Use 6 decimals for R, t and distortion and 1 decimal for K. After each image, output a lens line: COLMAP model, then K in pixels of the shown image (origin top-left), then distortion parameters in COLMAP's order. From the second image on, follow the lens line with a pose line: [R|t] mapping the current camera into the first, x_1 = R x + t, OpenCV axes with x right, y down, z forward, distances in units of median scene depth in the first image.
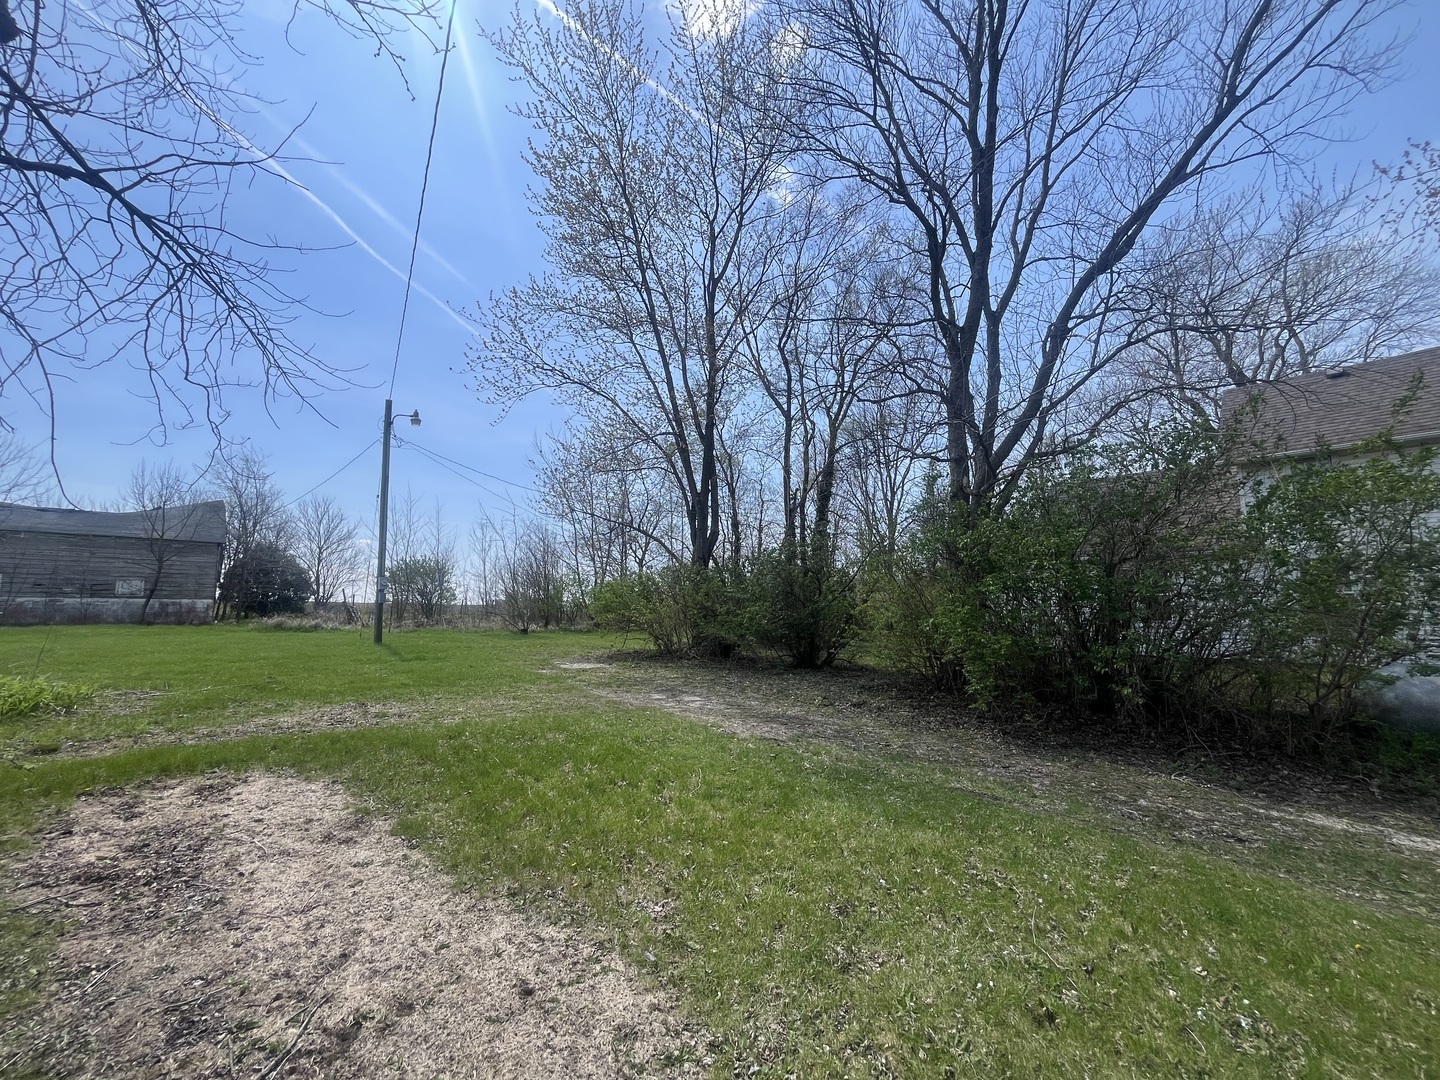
lens RADIAL K [[577.4, 0, 720.4], [0, 577.4, 533.4], [0, 0, 1]] dist [0.000587, 0.000085]
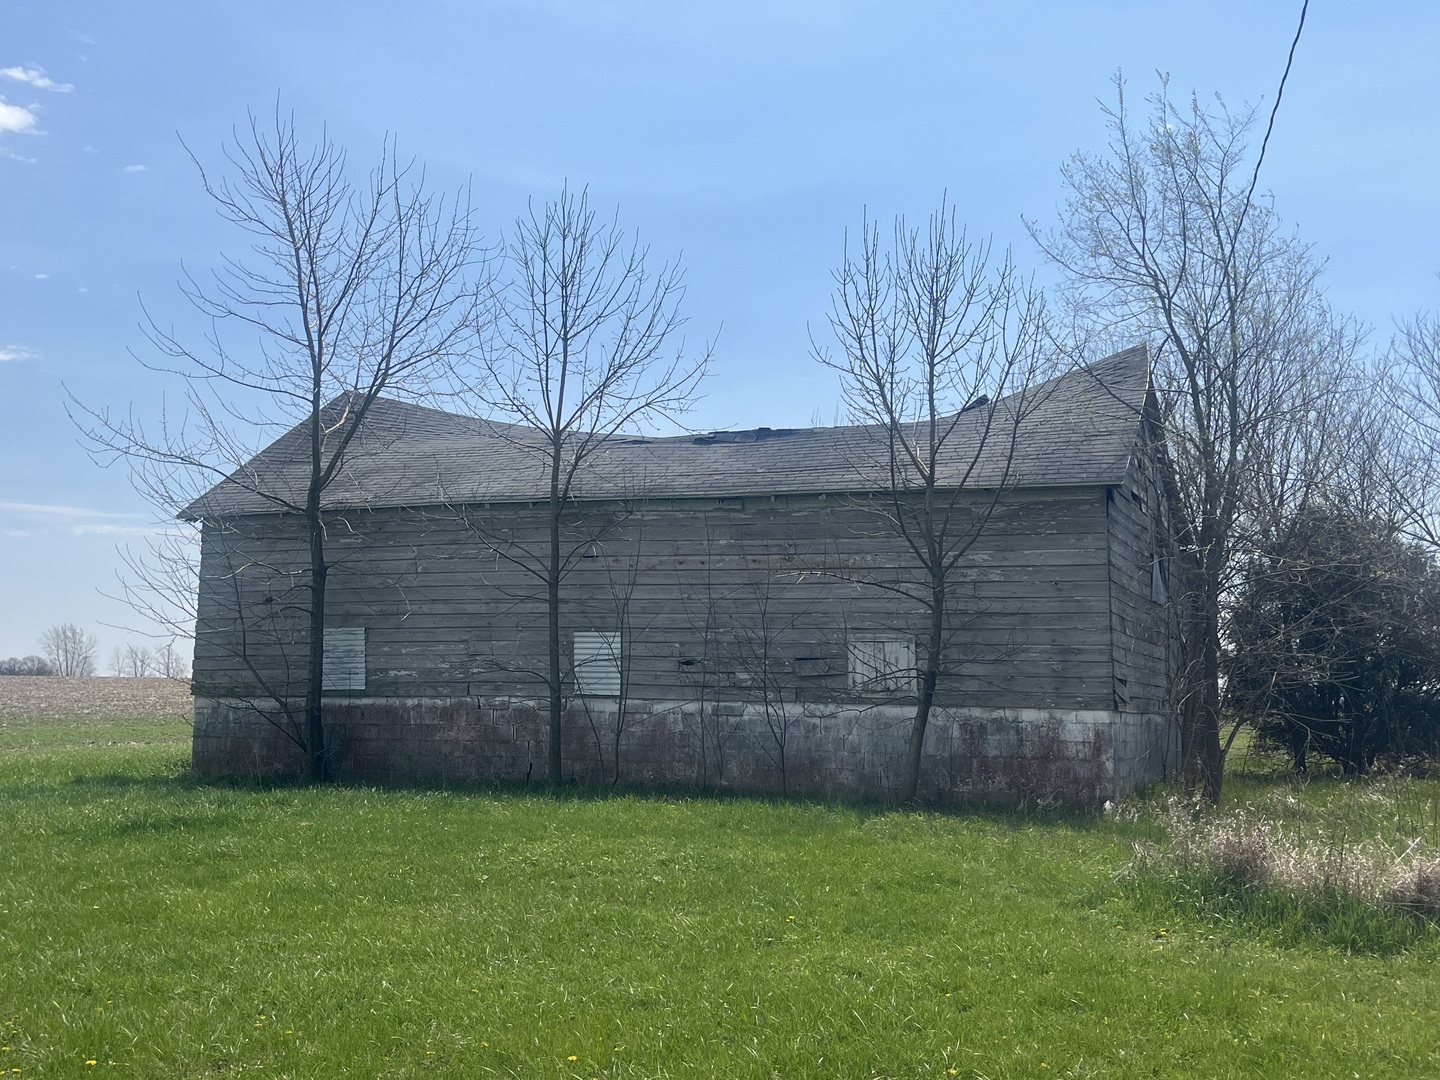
lens RADIAL K [[1539.7, 0, 719.1], [0, 1539.7, 537.1], [0, 0, 1]] dist [0.009773, 0.000000]
pose [[0.433401, -0.091991, -0.896494, -0.362199], [0.096896, 0.993767, -0.055129, 0.063231], [0.895977, -0.062973, 0.439613, 0.590839]]
